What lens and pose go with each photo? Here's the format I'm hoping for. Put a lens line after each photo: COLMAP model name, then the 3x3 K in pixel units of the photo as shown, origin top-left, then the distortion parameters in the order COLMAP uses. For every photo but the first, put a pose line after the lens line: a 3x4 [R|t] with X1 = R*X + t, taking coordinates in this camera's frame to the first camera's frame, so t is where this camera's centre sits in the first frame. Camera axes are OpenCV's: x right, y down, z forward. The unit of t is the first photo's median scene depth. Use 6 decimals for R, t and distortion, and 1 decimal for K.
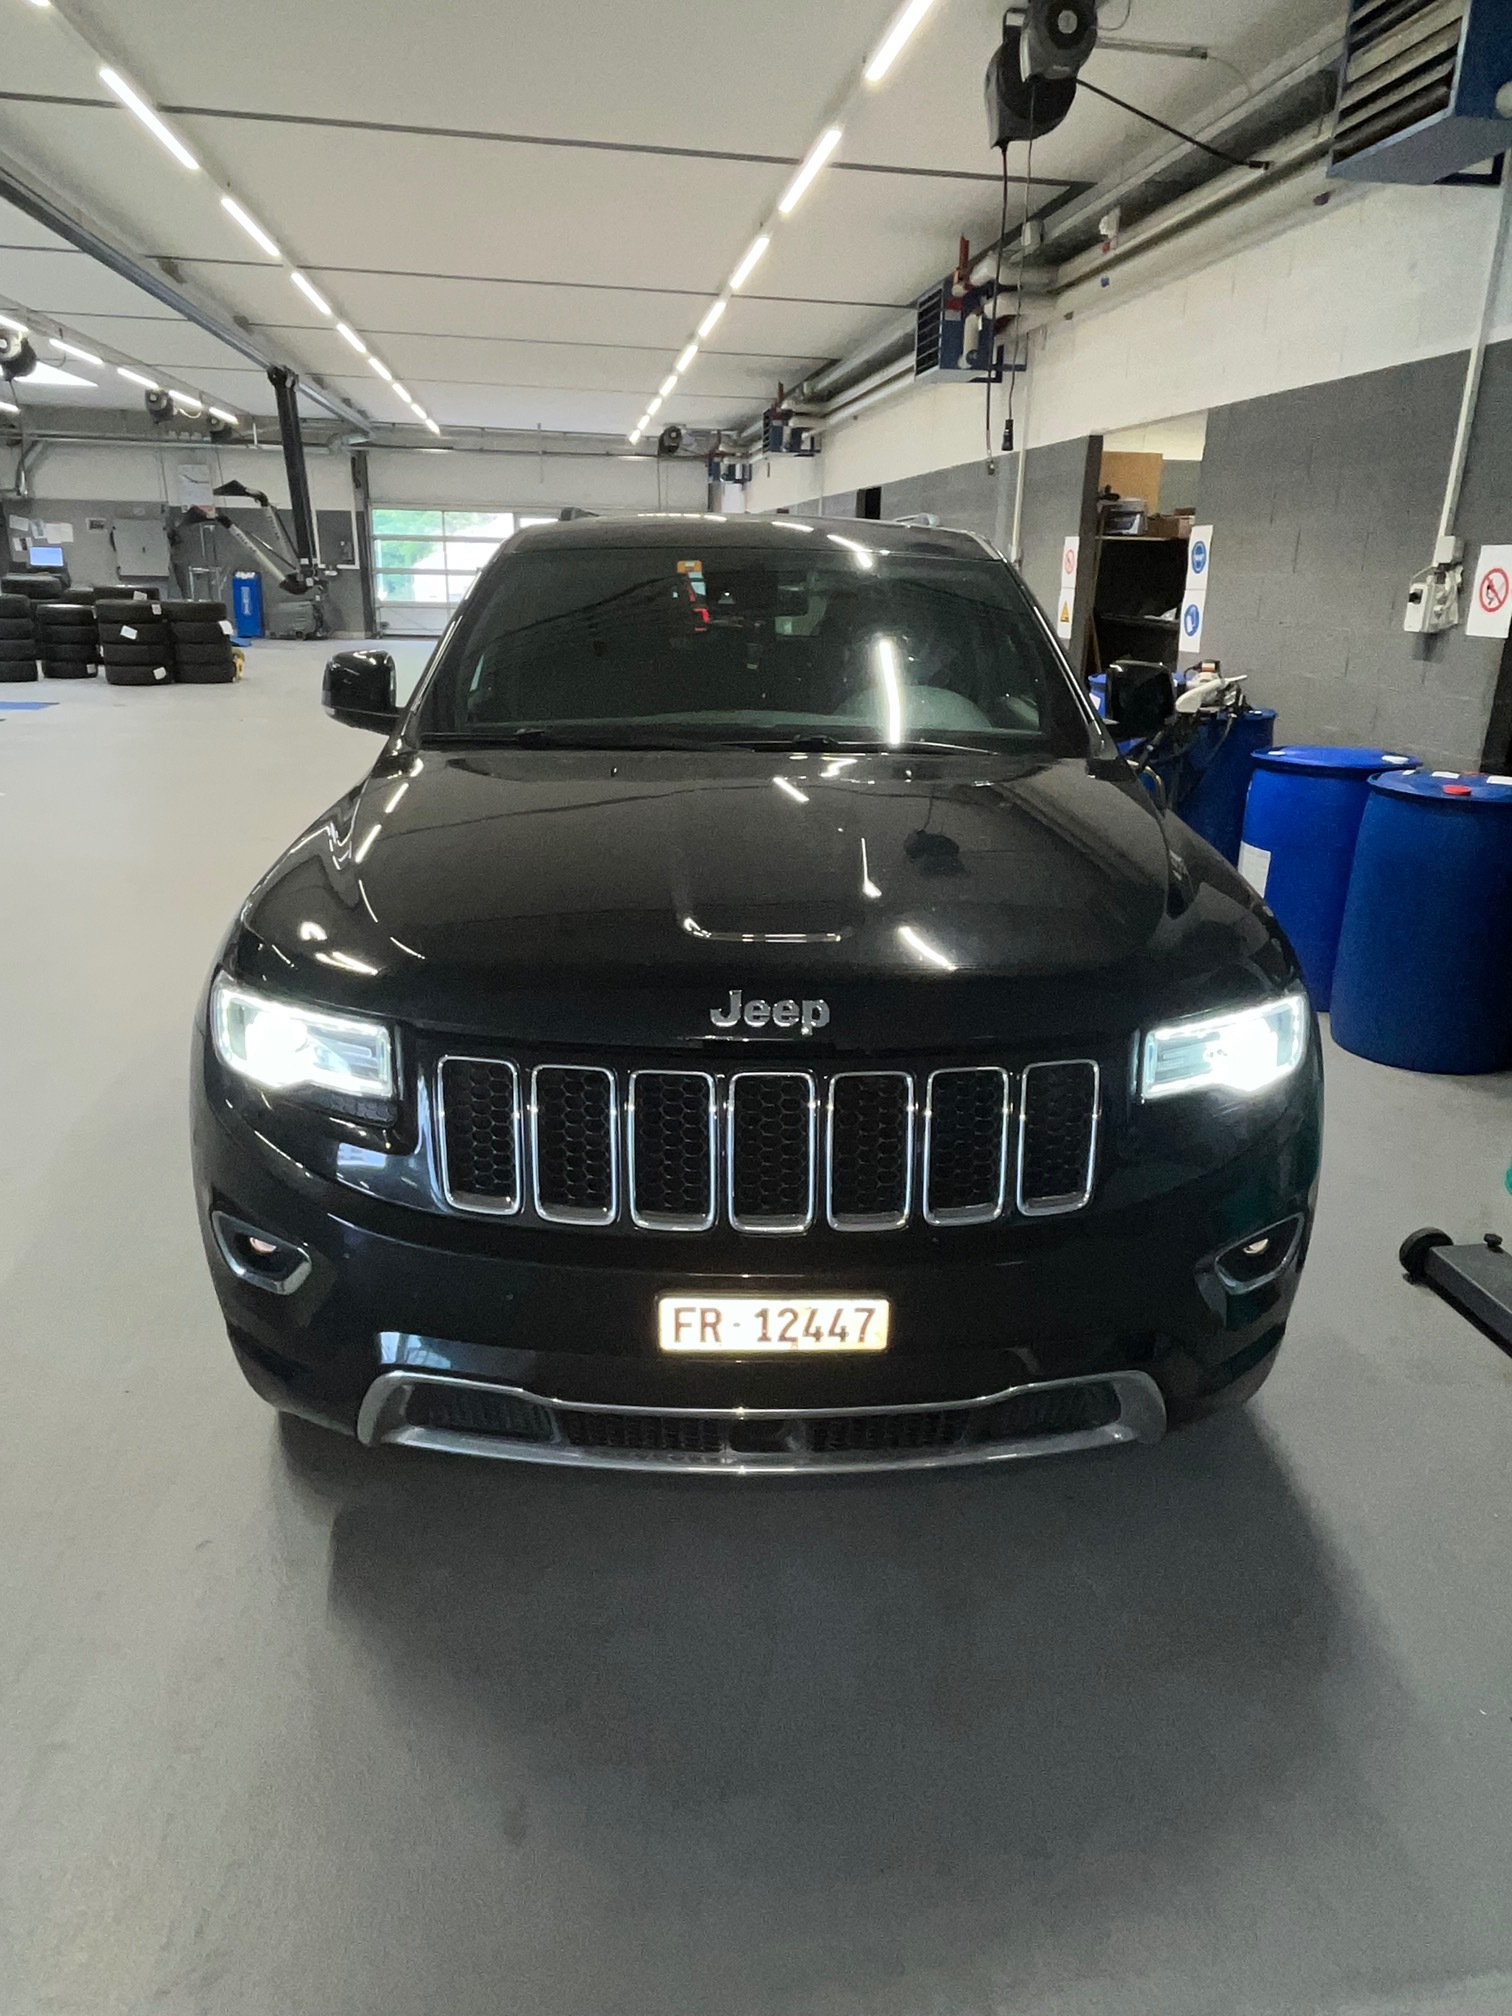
lens RADIAL K [[1274.7, 0, 772.2], [0, 1274.7, 1020.5], [0, 0, 1]] dist [-0.003035, -0.006649]
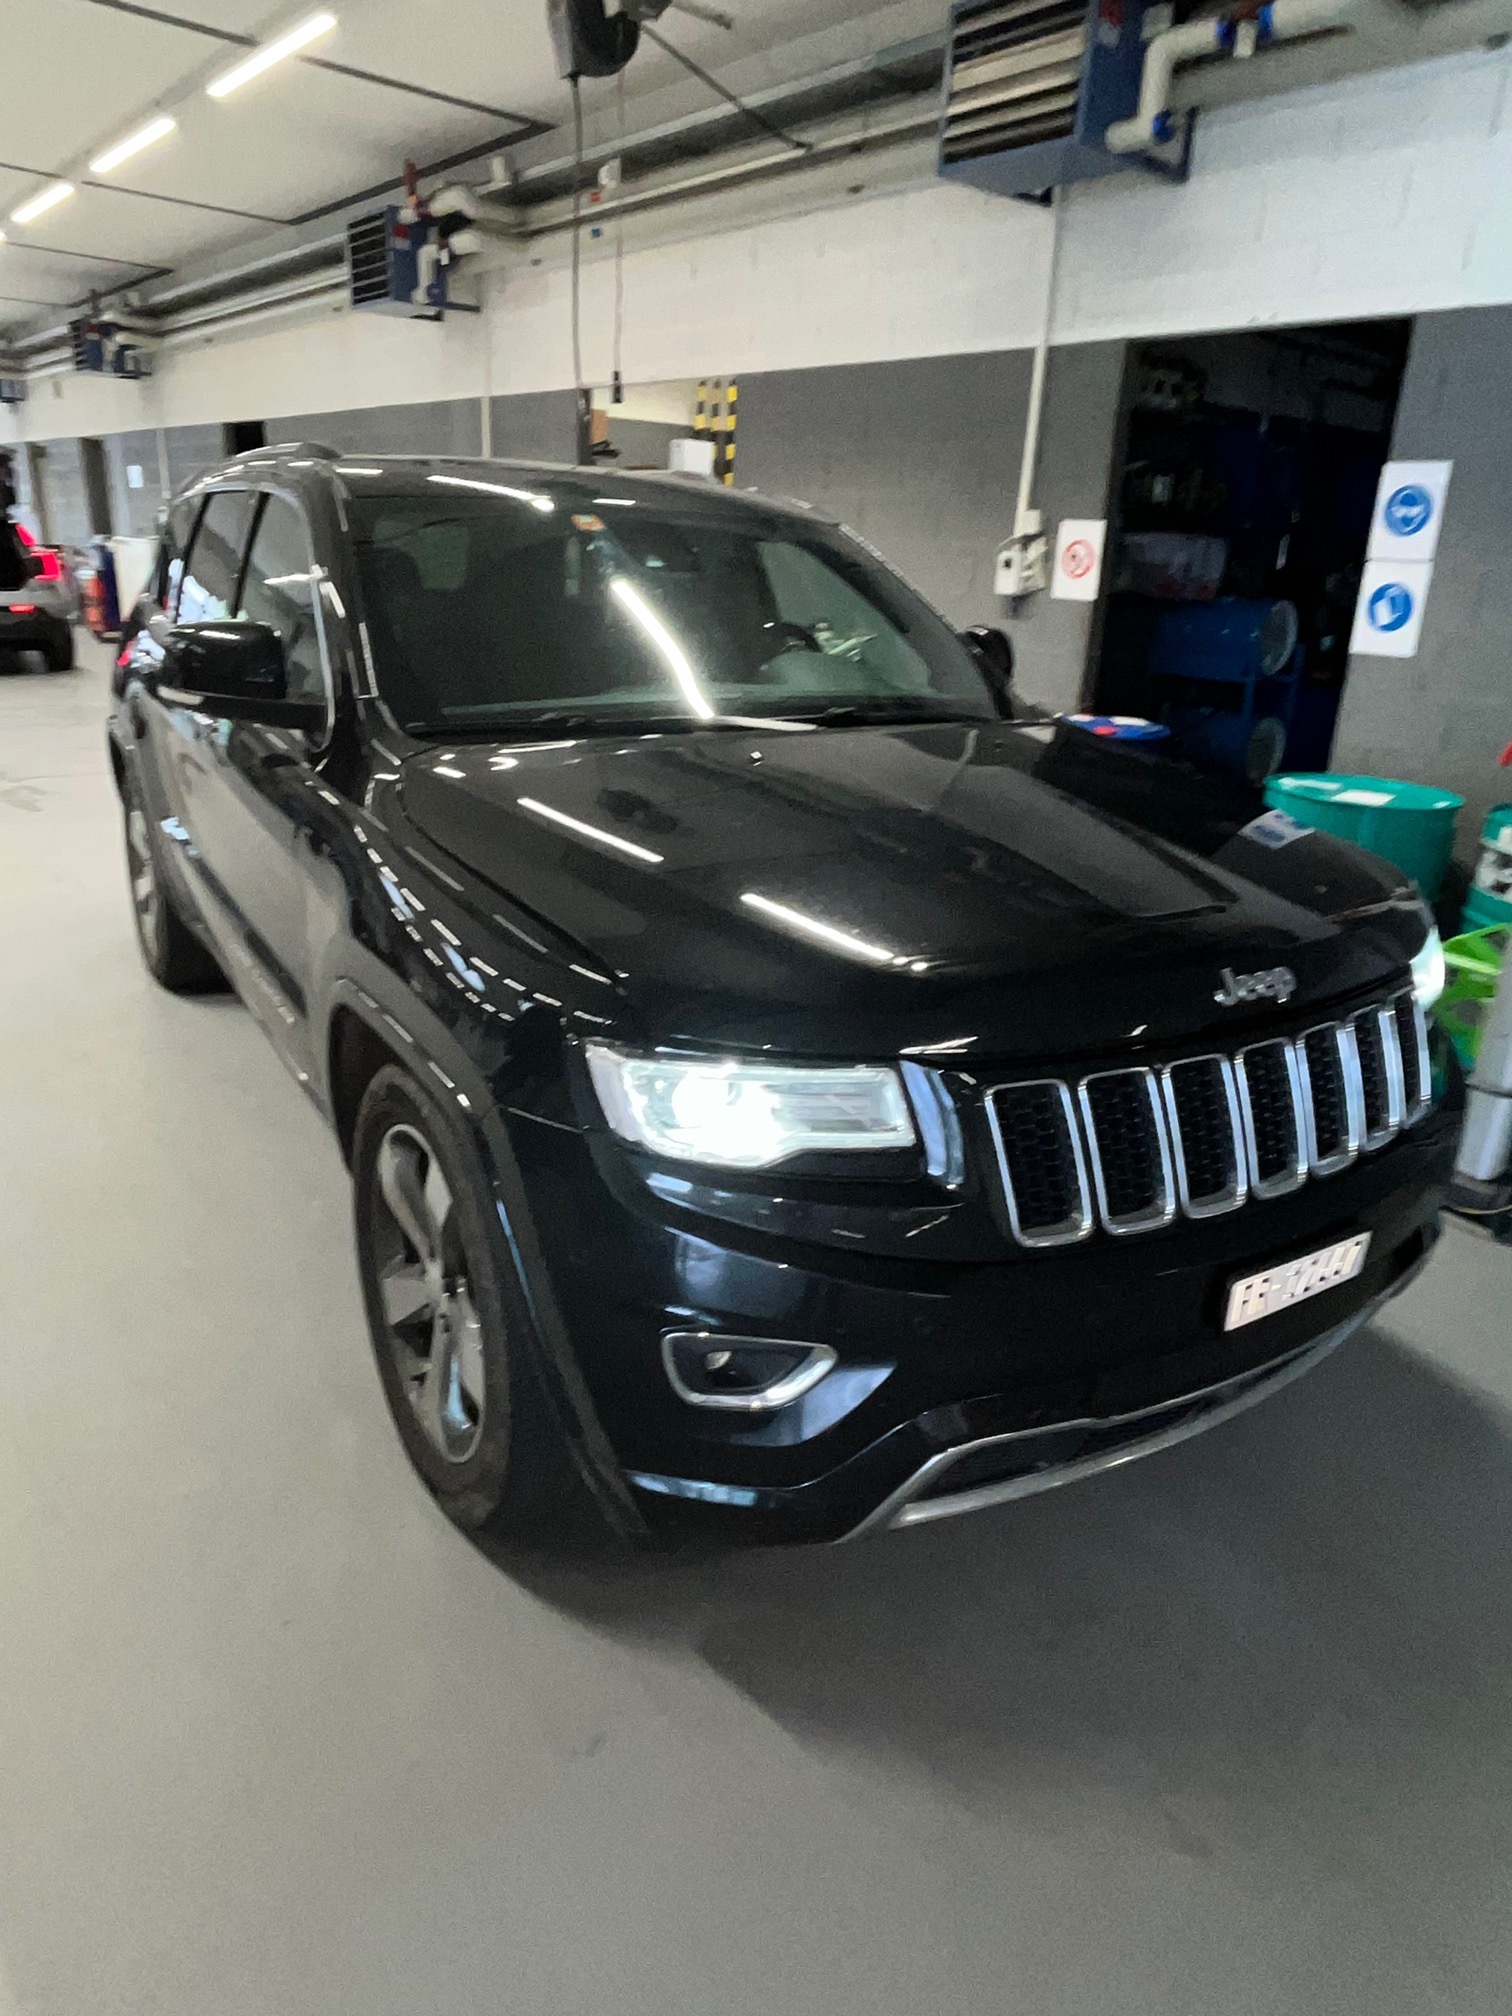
lens RADIAL K [[1274.7, 0, 772.2], [0, 1274.7, 1020.5], [0, 0, 1]] dist [-0.003035, -0.006649]
pose [[0.854260, -0.161277, 0.494196, -0.193769], [0.143374, 0.986881, 0.074228, -0.025358], [-0.499684, 0.007445, 0.866176, 0.069306]]
